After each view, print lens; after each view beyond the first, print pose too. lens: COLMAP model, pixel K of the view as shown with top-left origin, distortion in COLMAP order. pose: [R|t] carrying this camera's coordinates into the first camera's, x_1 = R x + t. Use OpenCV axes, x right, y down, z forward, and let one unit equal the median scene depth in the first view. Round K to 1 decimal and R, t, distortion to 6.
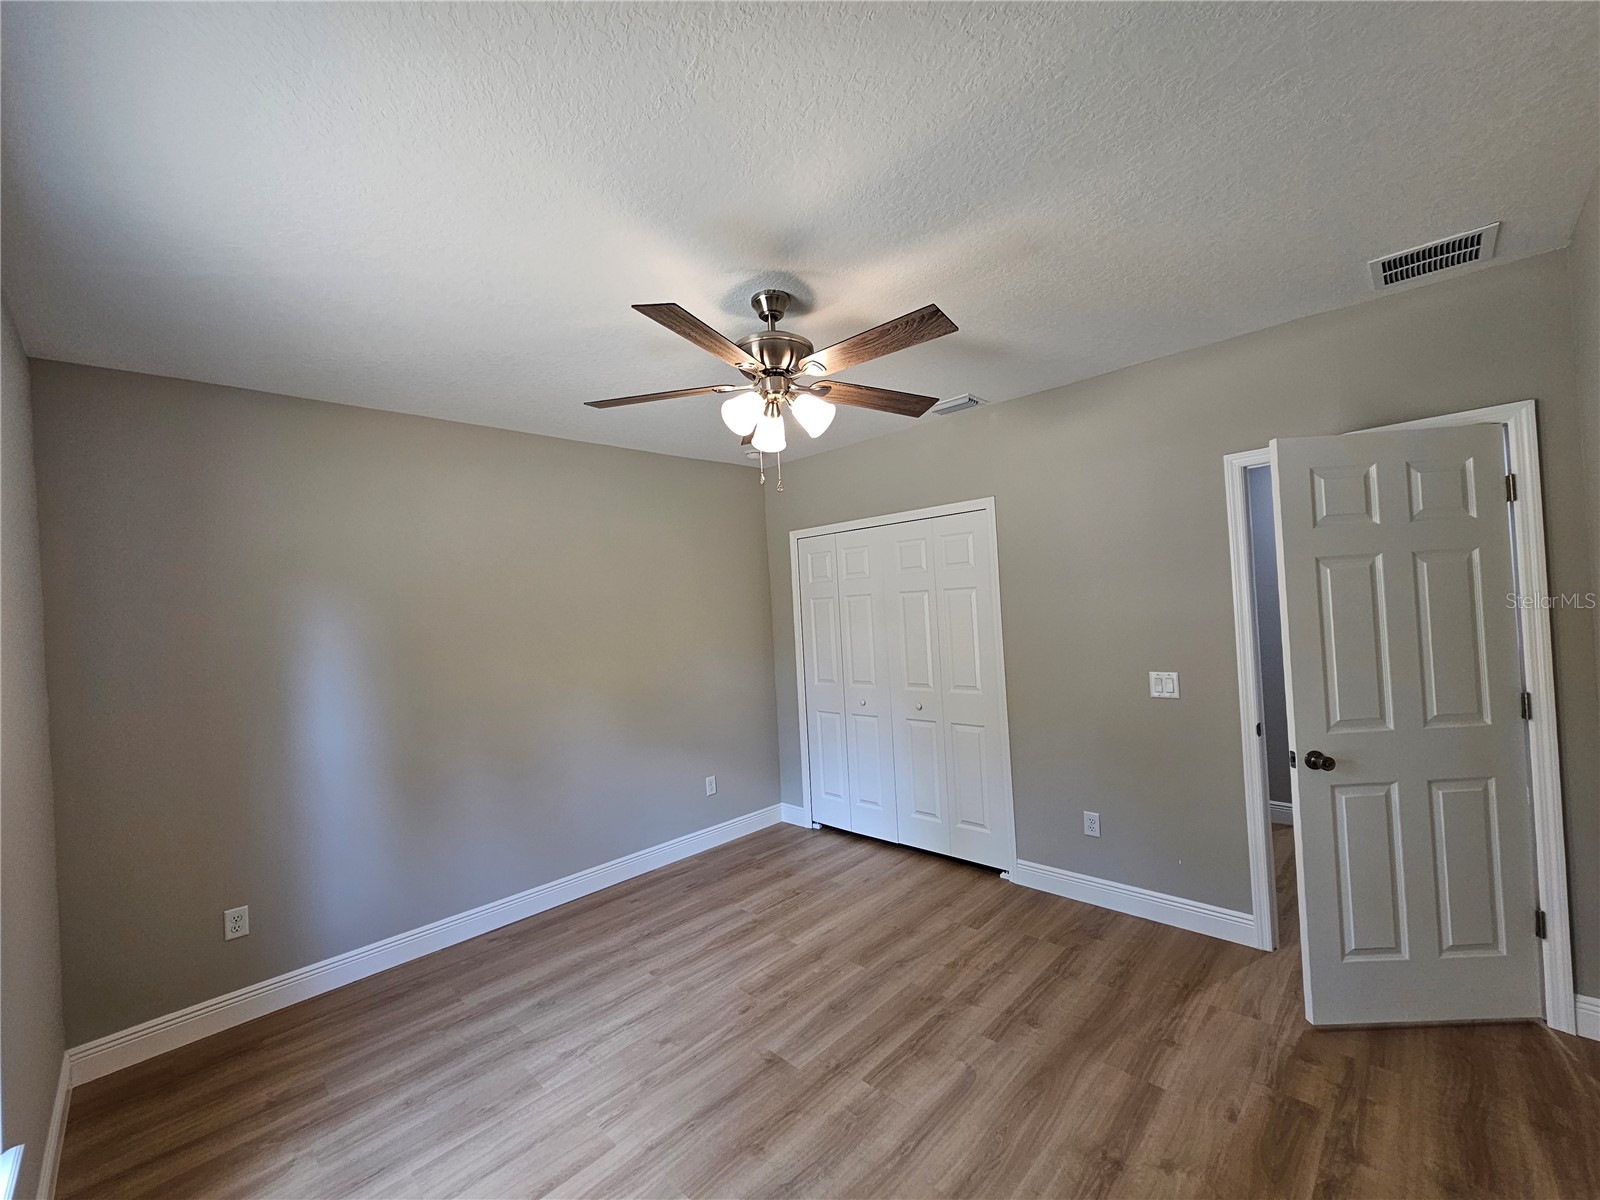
lens RADIAL K [[651.7, 0, 797.8], [0, 651.7, 606.7], [0, 0, 1]] dist [-0.003172, 0.001643]
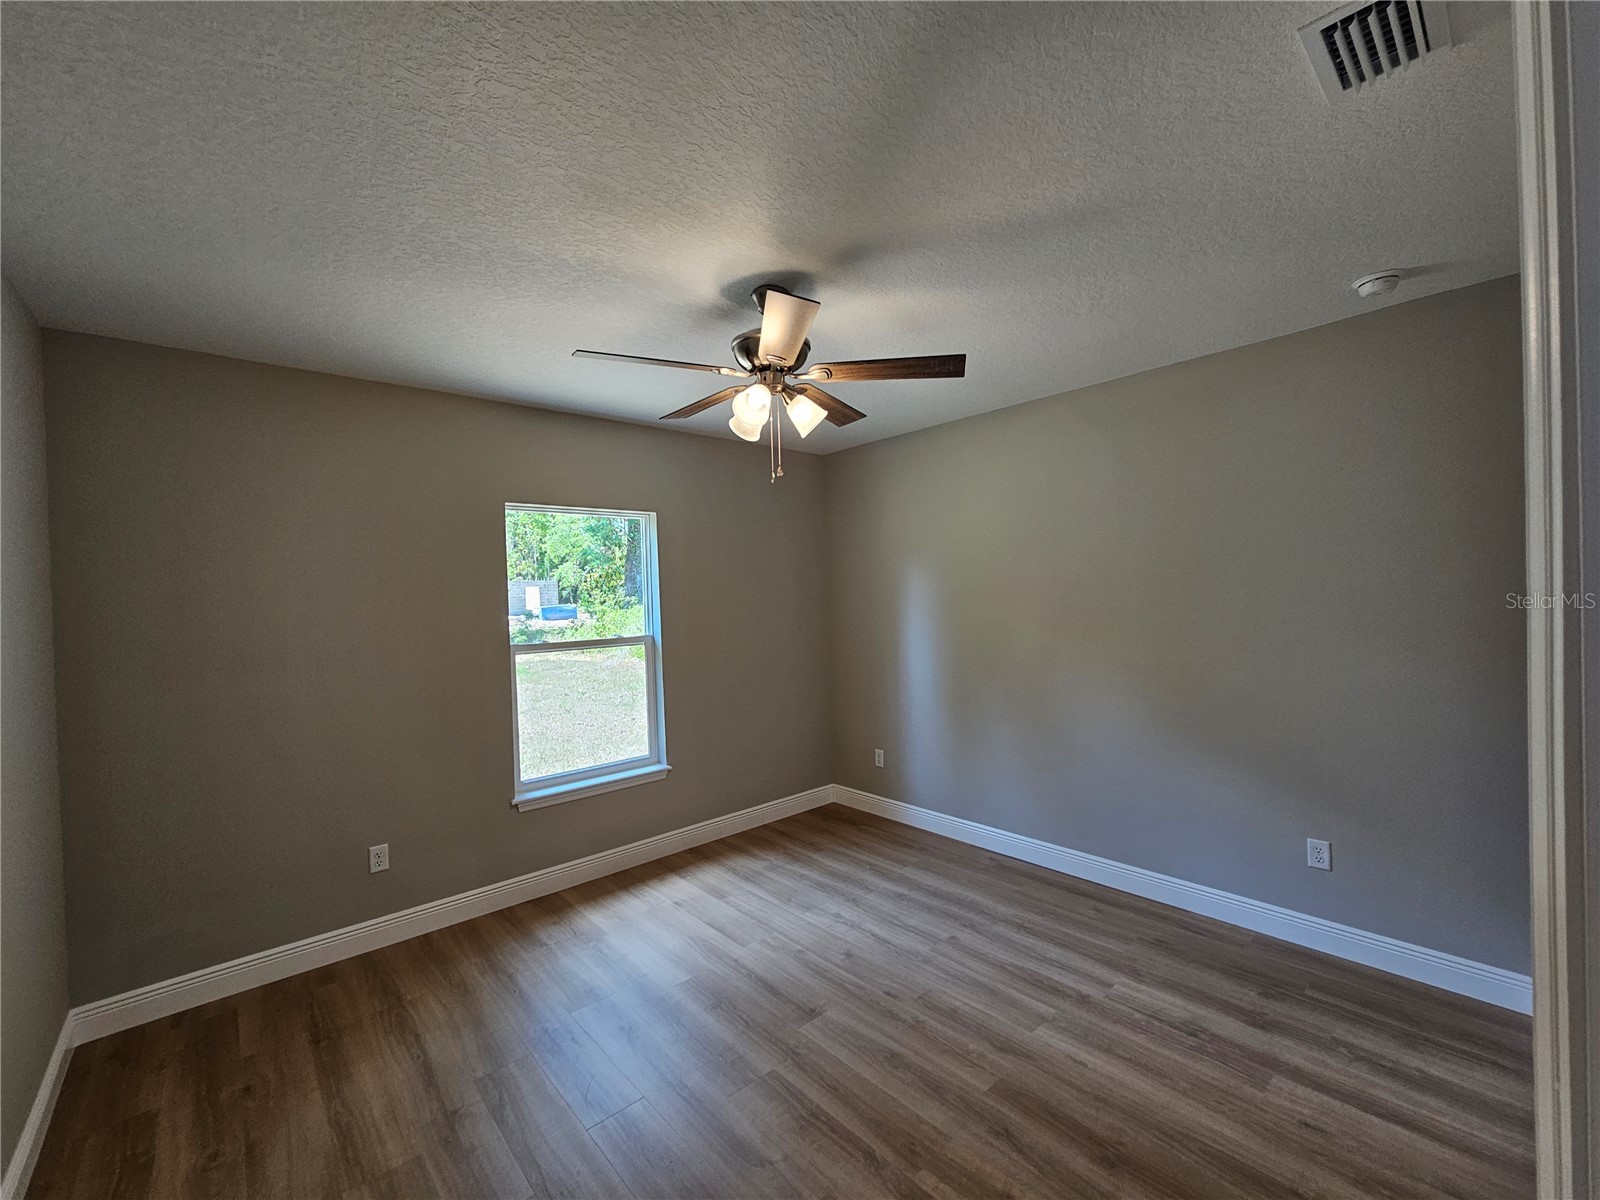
lens RADIAL K [[651.7, 0, 793.1], [0, 651.7, 591.2], [0, 0, 1]] dist [-0.003172, 0.001643]
pose [[-0.061827, 0.049837, -0.996842, 0.827934], [0.035763, 0.998222, 0.047688, -0.044866], [0.997446, -0.032702, -0.063500, 0.870920]]
